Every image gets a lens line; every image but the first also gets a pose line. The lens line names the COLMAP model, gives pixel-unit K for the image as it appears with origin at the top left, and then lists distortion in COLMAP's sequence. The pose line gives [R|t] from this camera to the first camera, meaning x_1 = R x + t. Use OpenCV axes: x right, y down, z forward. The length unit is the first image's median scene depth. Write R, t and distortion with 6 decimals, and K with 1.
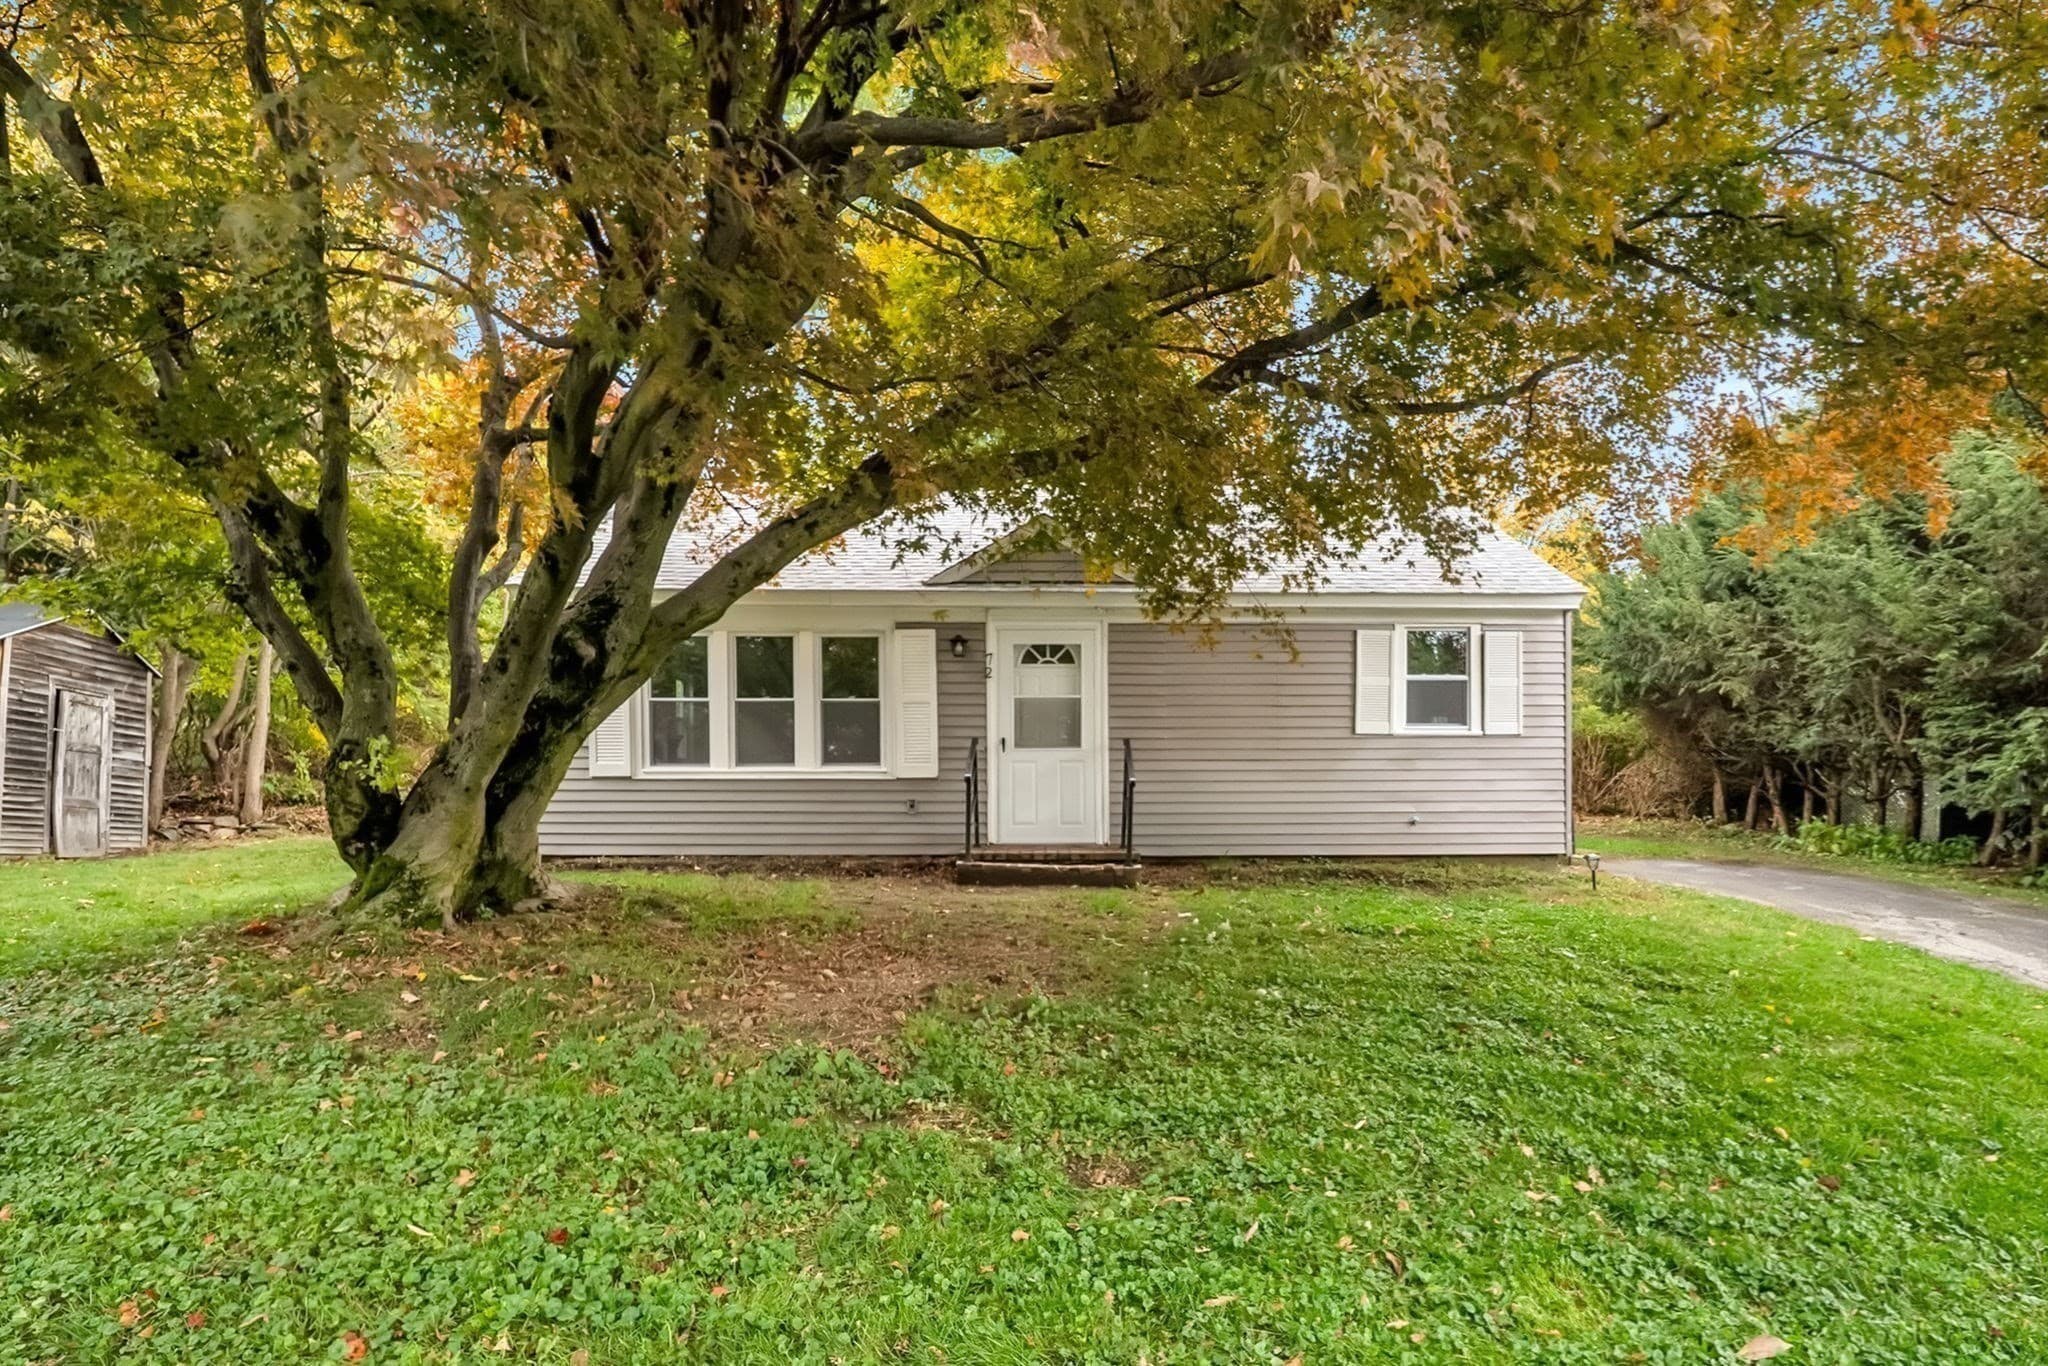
lens RADIAL K [[878.9, 0, 1024.0], [0, 878.9, 683.0], [0, 0, 1]] dist [-0.000336, 0.000041]
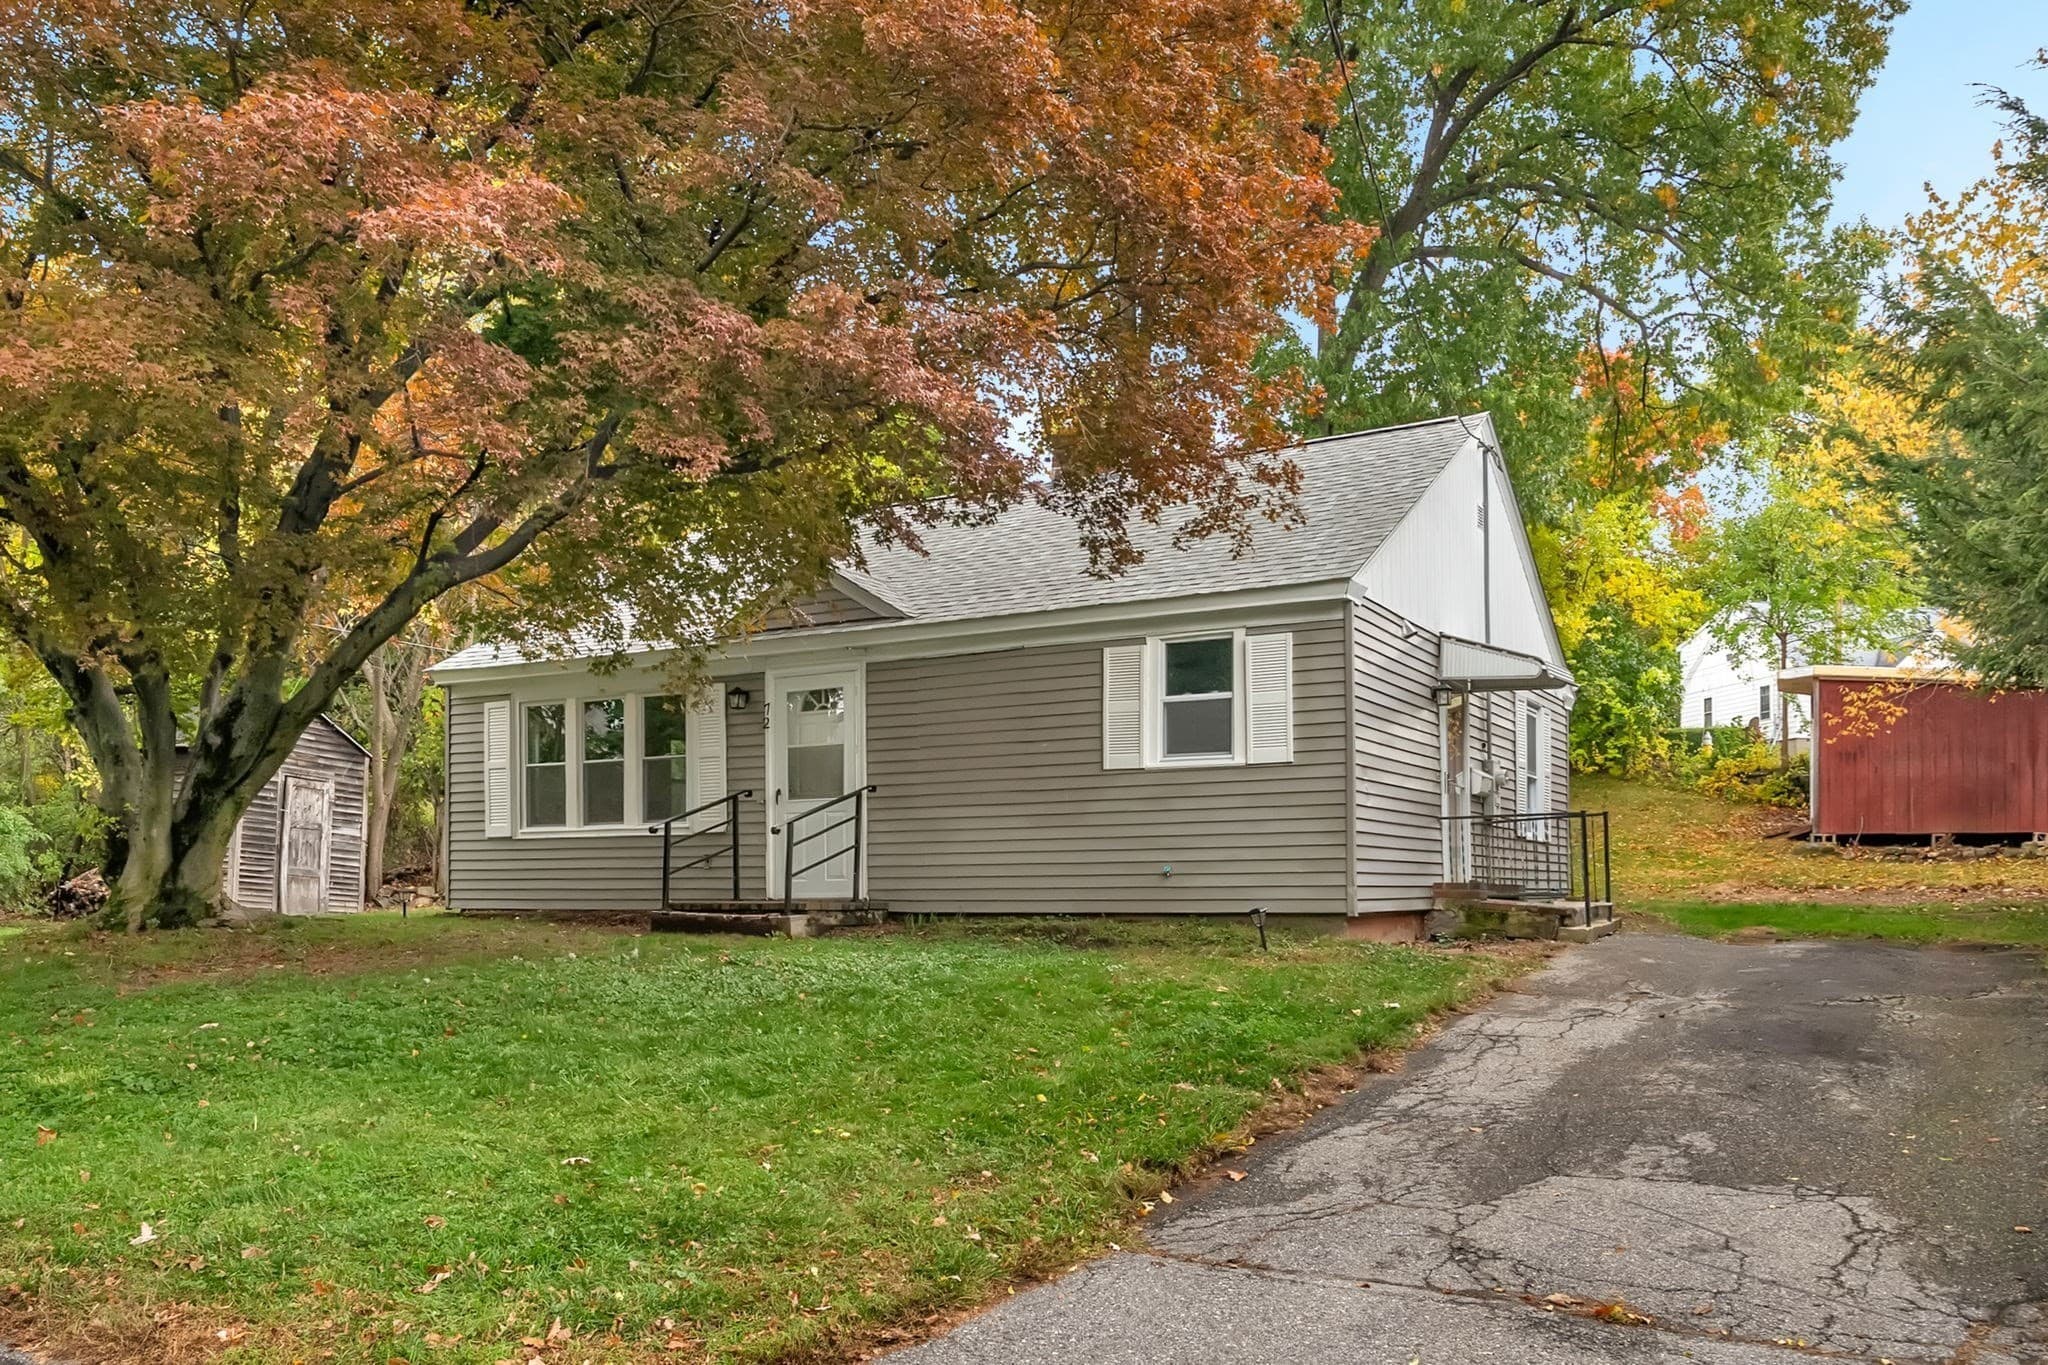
lens RADIAL K [[1259.2, 0, 1024.0], [0, 1259.2, 682.5], [0, 0, 1]] dist [0.000218, -0.000042]
pose [[0.893570, -0.073554, -0.442858, 0.835049], [0.061855, 0.997250, -0.040827, 0.017918], [0.444643, 0.009089, 0.895662, -0.123639]]
